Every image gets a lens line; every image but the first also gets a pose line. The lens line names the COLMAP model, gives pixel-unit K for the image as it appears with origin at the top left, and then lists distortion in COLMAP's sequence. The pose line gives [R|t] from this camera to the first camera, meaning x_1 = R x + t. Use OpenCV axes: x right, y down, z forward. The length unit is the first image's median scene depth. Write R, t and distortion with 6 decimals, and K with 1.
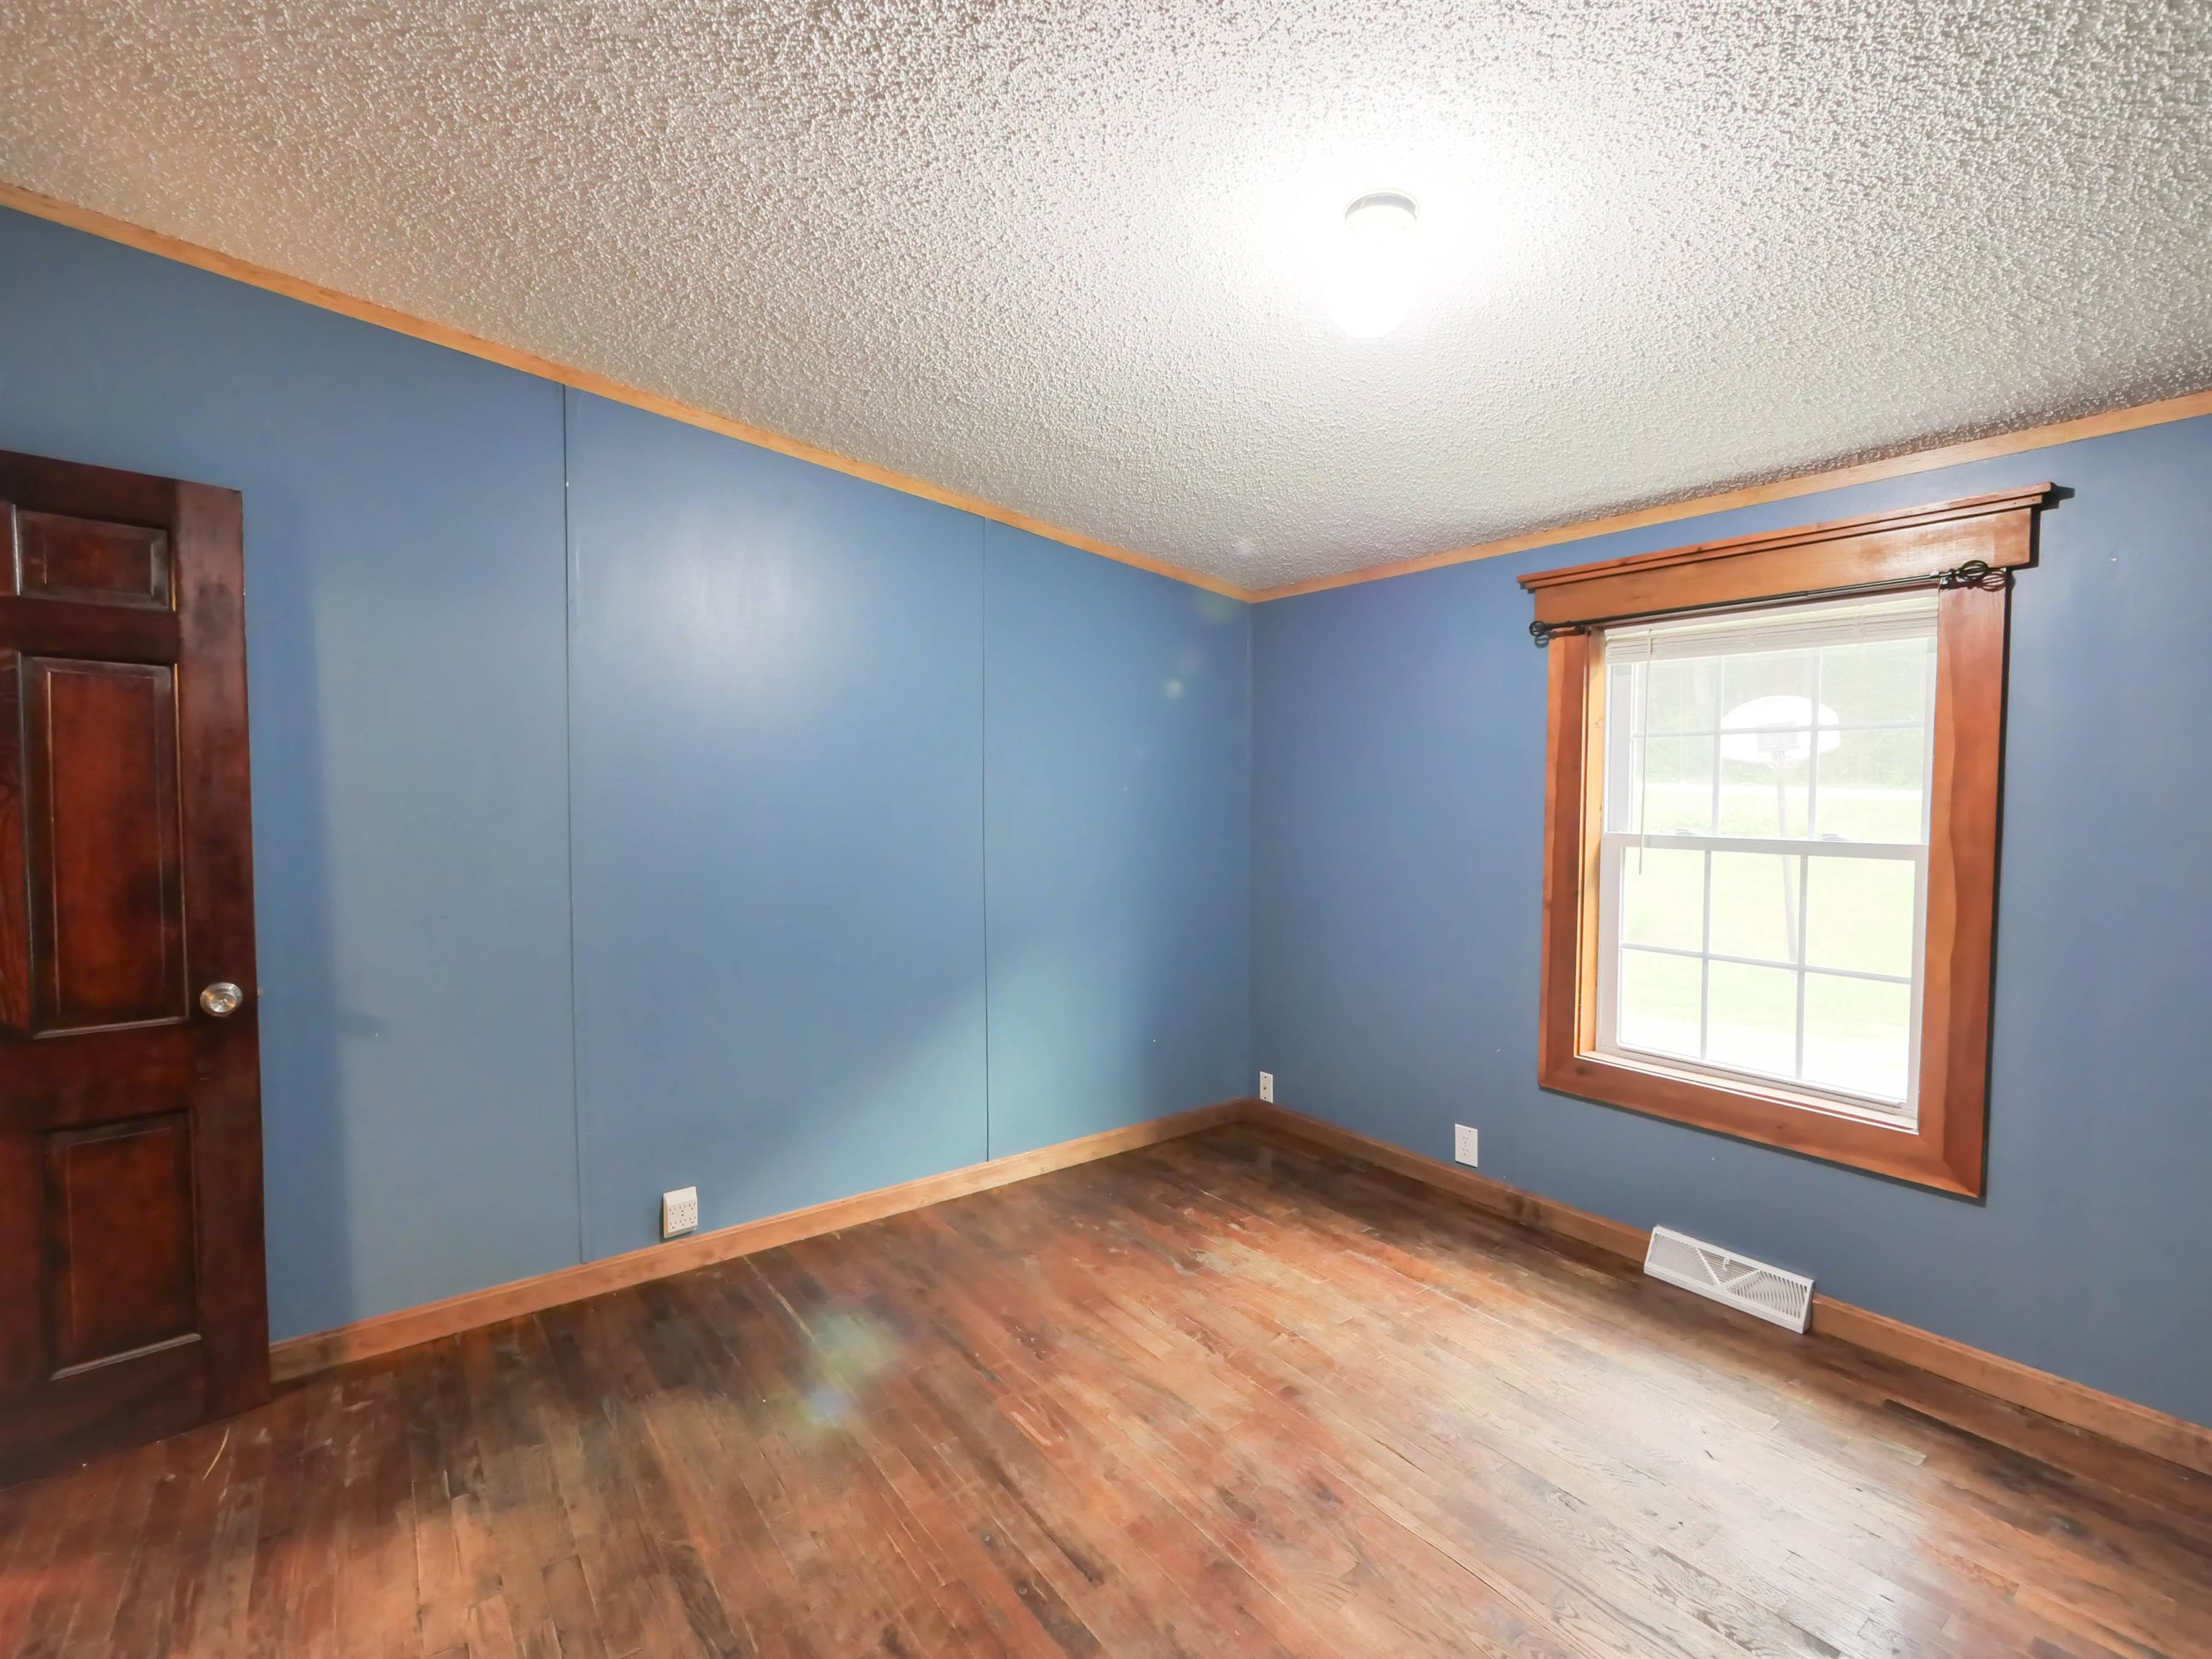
lens RADIAL K [[988.2, 0, 1098.9], [0, 988.2, 824.1], [0, 0, 1]] dist [-0.004505, -0.000325]
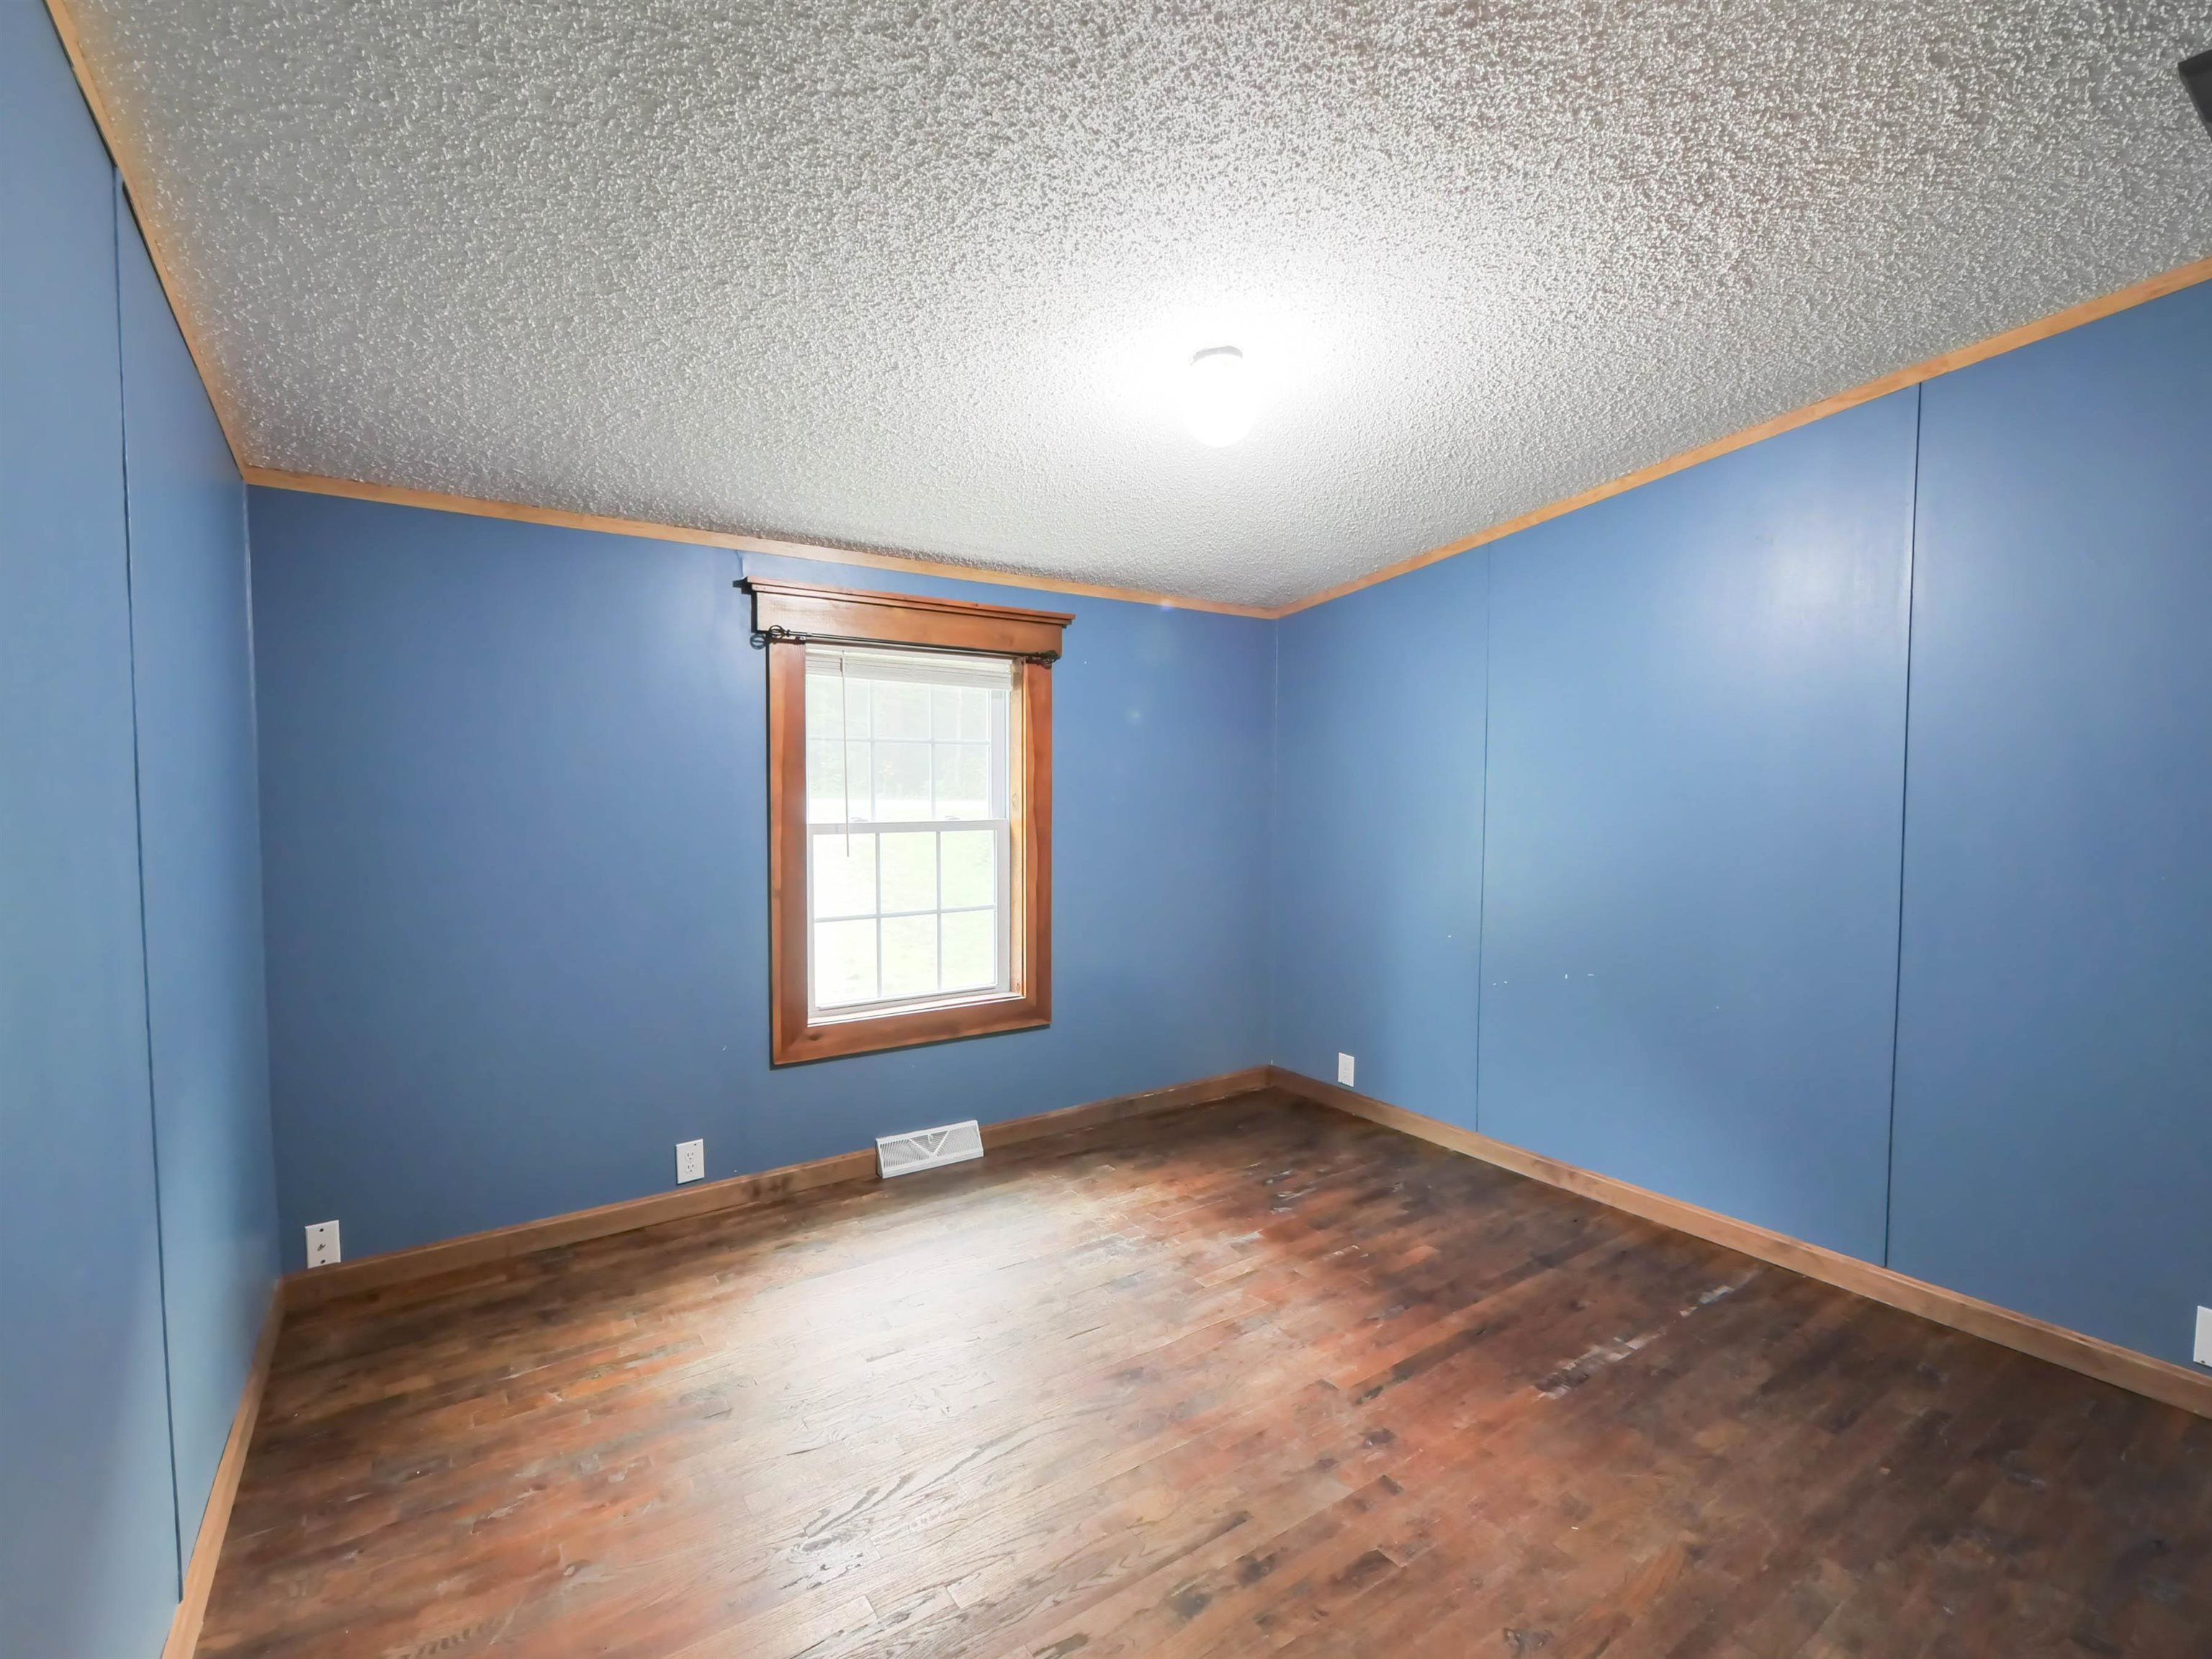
lens RADIAL K [[988.2, 0, 1117.0], [0, 988.2, 831.3], [0, 0, 1]] dist [-0.004505, -0.000325]
pose [[0.040929, -0.054851, 0.997655, -0.656794], [0.027607, 0.998173, 0.053747, -0.035610], [-0.998781, 0.025343, 0.042368, 0.665309]]
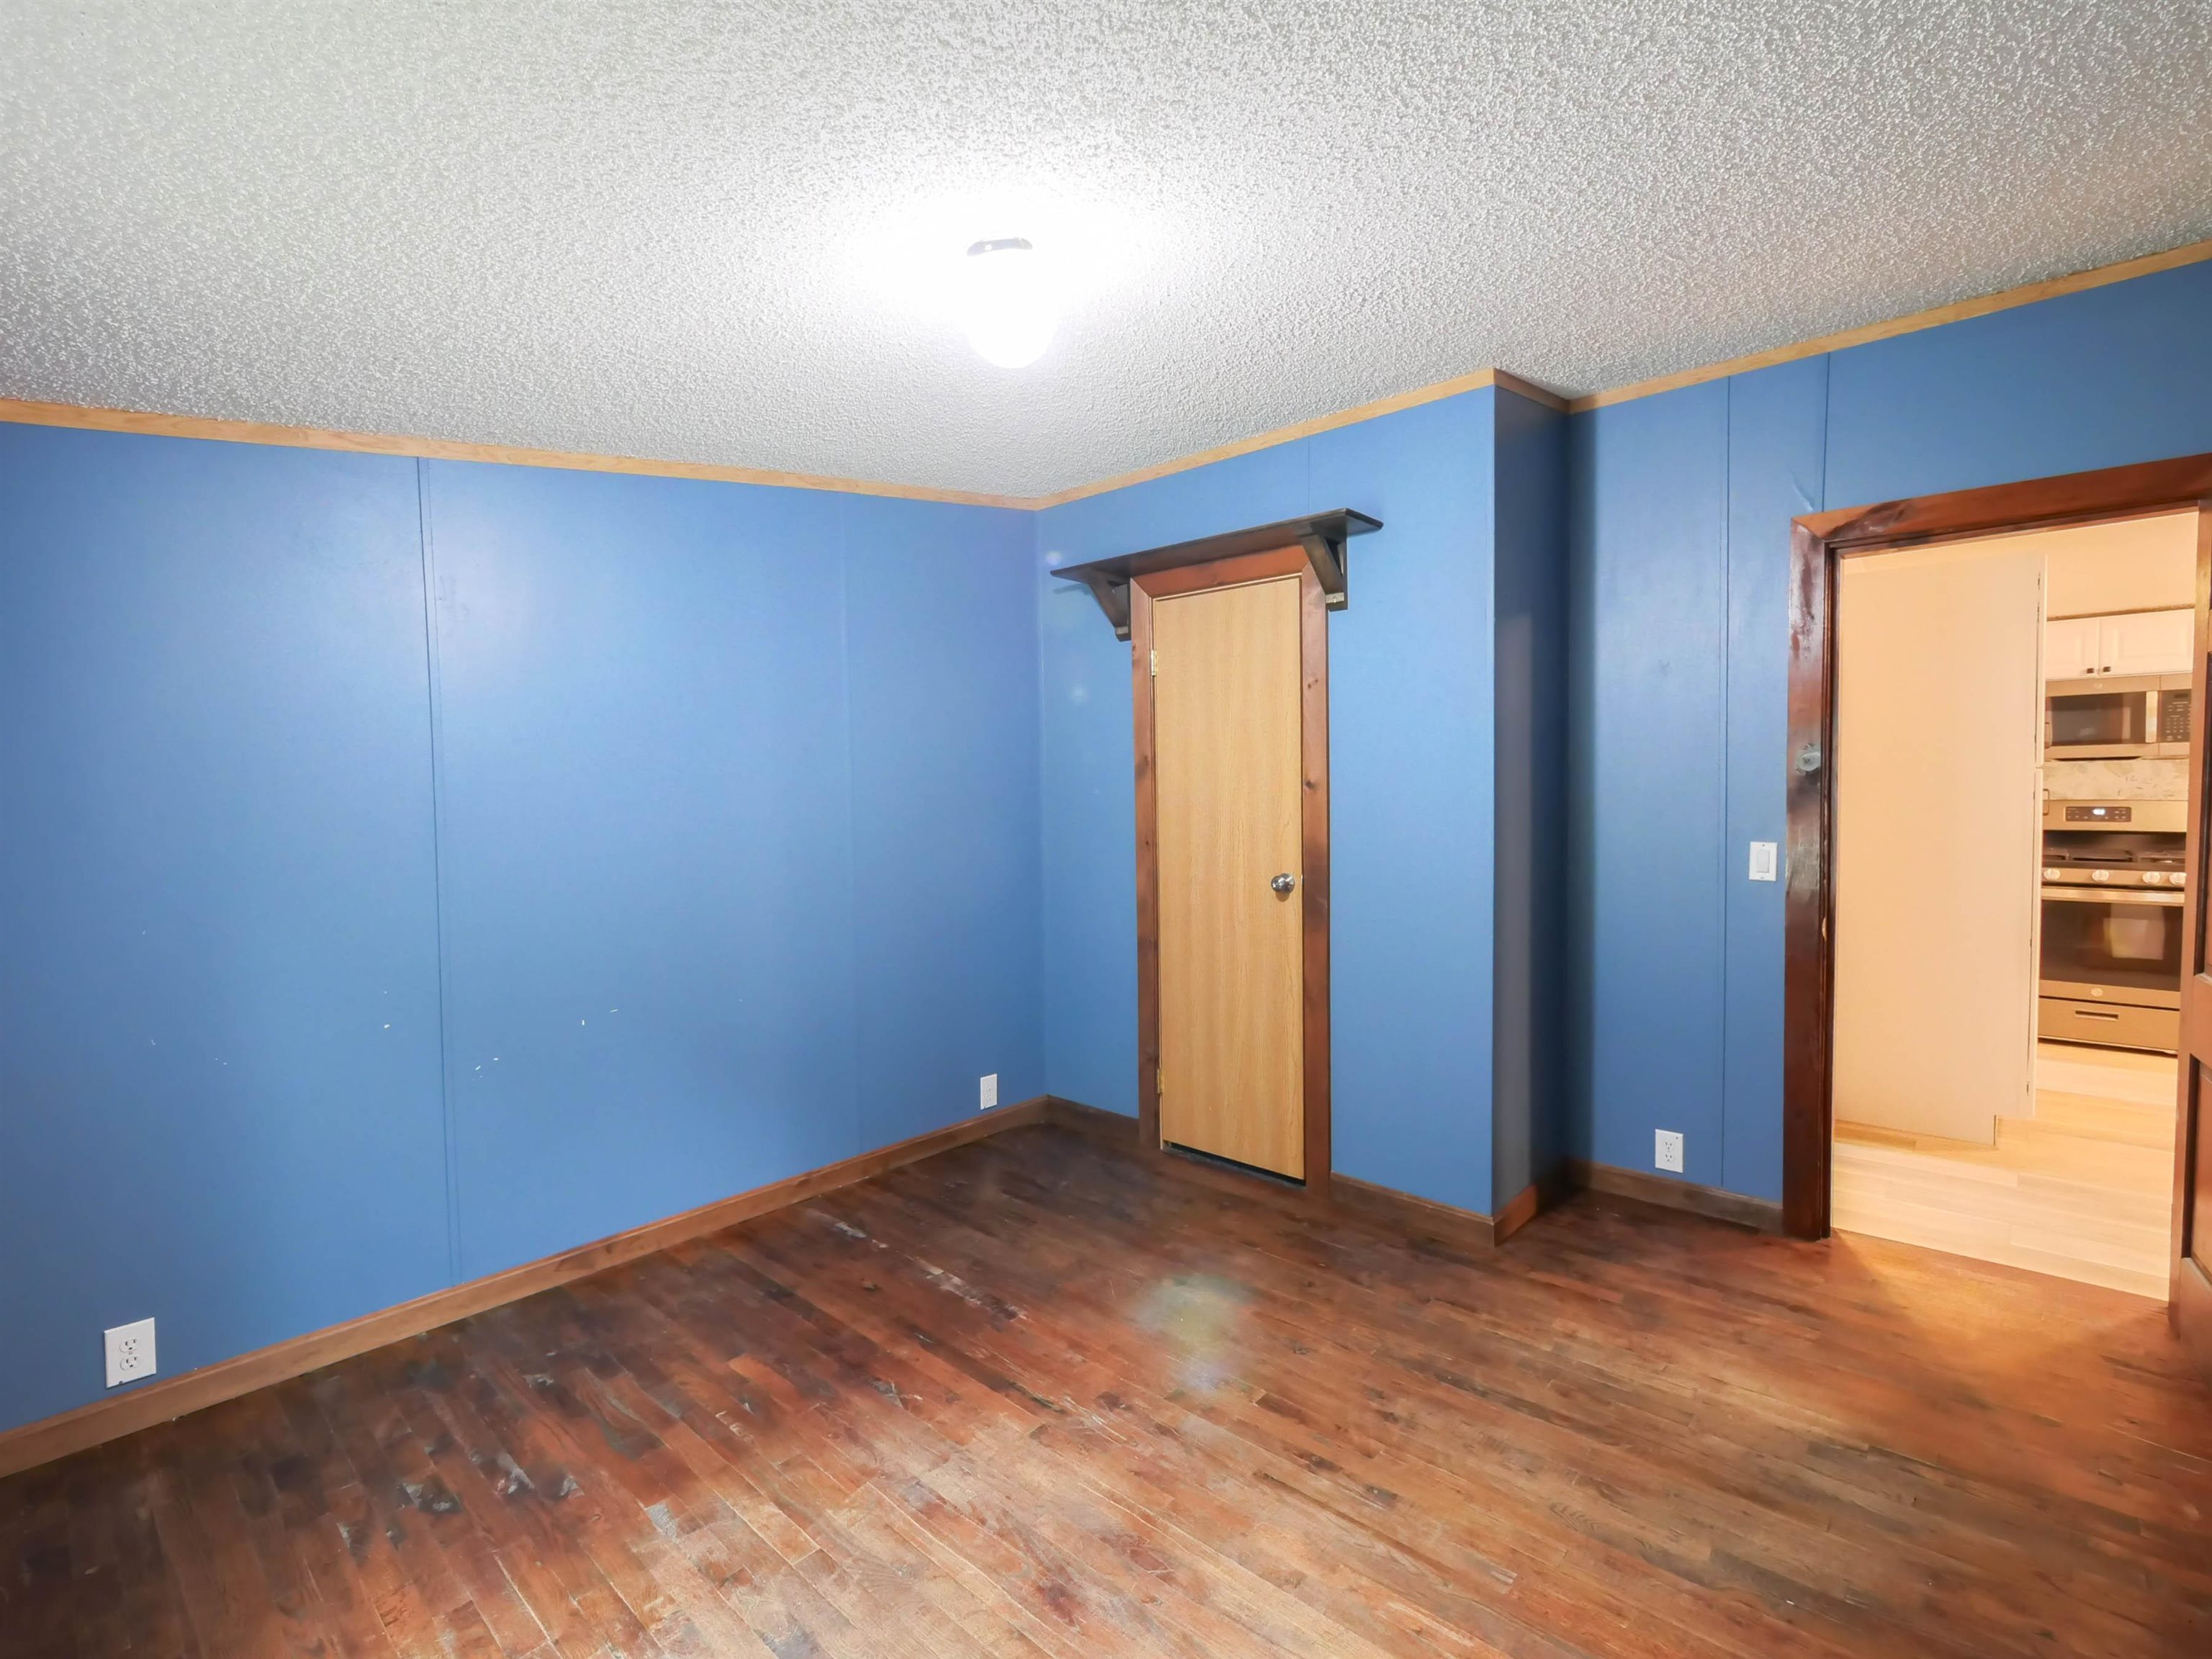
lens RADIAL K [[1033.0, 0, 1109.3], [0, 1033.0, 815.6], [0, 0, 1]] dist [-0.008635, 0.001618]
pose [[-0.980485, 0.012349, -0.196208, 0.243853], [0.002907, 0.998827, 0.048339, -0.032715], [0.196575, 0.046826, -0.979370, 1.297030]]
